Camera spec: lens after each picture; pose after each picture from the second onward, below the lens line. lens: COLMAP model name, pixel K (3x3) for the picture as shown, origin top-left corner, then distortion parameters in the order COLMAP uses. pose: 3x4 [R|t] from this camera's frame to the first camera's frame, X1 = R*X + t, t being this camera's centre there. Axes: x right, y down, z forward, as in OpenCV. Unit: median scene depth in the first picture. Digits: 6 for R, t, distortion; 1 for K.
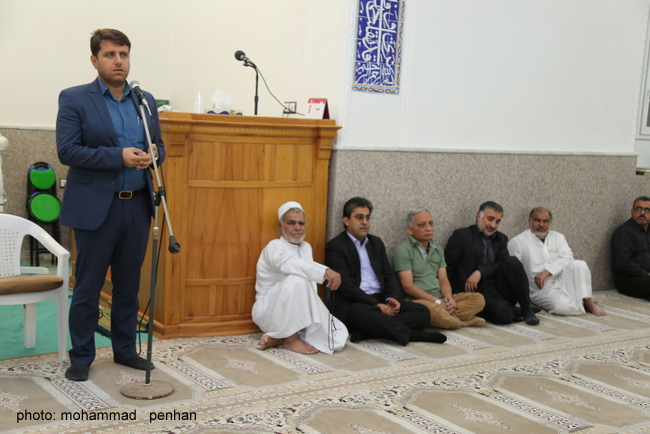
lens RADIAL K [[814.7, 0, 325.0], [0, 814.7, 217.0], [0, 0, 1]] dist [0.181672, 0.030203]
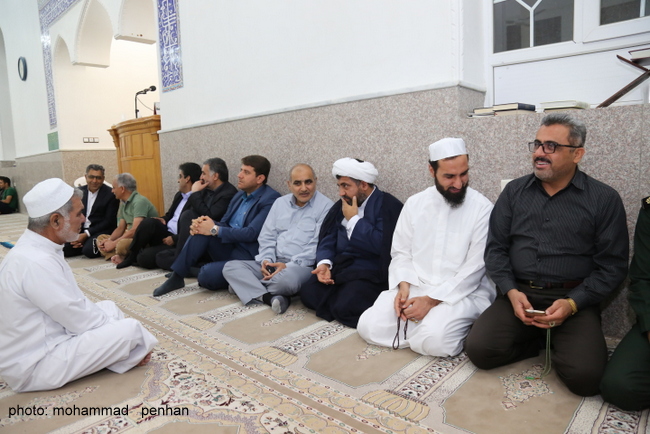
lens RADIAL K [[434.8, 0, 325.0], [0, 434.8, 217.0], [0, 0, 1]] dist [-0.070442, 0.002264]
pose [[0.219530, 0.066185, -0.973358, 0.942378], [-0.053566, 0.997009, 0.055712, 0.012956], [0.974134, 0.039908, 0.222419, 1.209821]]
